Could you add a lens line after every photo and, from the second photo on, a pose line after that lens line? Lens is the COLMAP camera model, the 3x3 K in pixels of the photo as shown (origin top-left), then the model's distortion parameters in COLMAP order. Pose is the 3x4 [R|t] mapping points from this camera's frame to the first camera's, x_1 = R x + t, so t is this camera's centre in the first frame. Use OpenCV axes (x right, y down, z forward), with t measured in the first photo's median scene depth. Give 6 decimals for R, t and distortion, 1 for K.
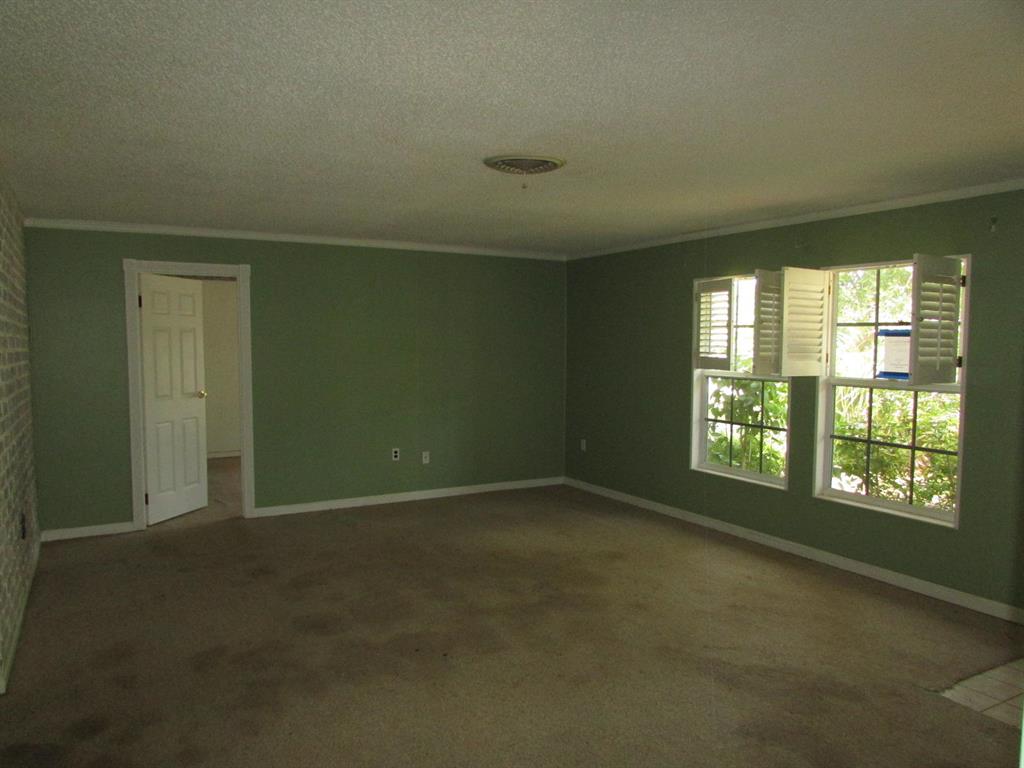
lens RADIAL K [[739.5, 0, 519.1], [0, 739.5, 392.8], [0, 0, 1]] dist [0.000082, -0.001549]
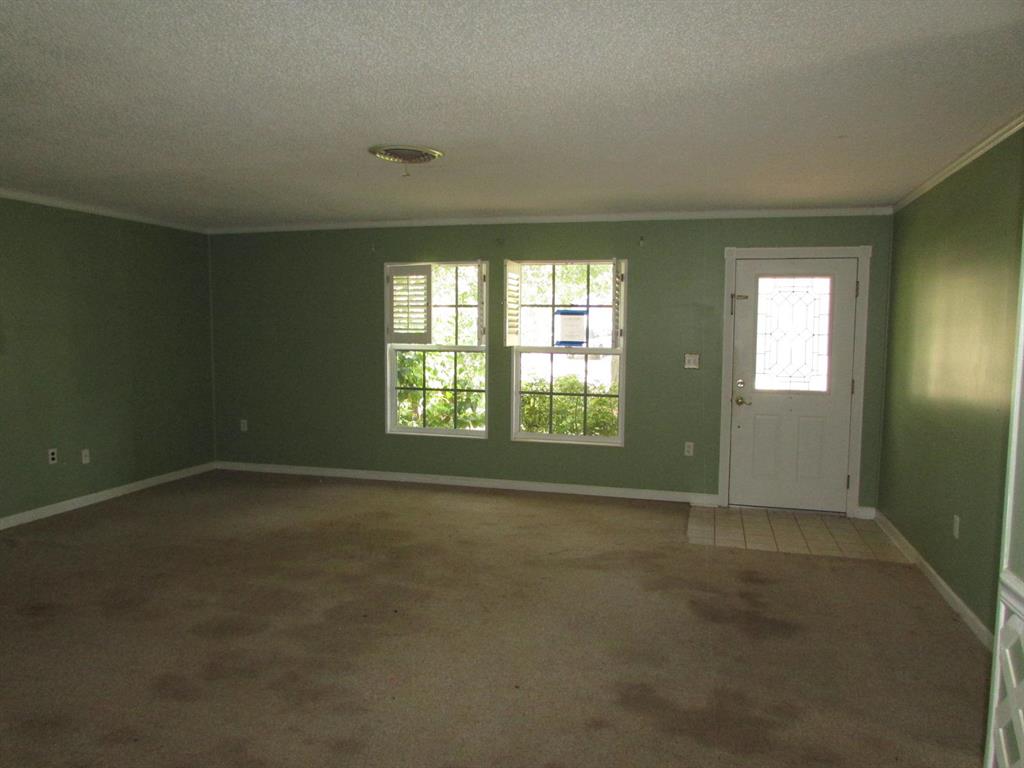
lens RADIAL K [[732.6, 0, 512.0], [0, 732.6, 384.0], [0, 0, 1]] dist [-0.010162, -0.004722]
pose [[0.720629, -0.057770, 0.690910, -0.501021], [0.047870, 0.998290, 0.033543, 0.000798], [-0.691666, 0.008902, 0.722163, 0.090567]]
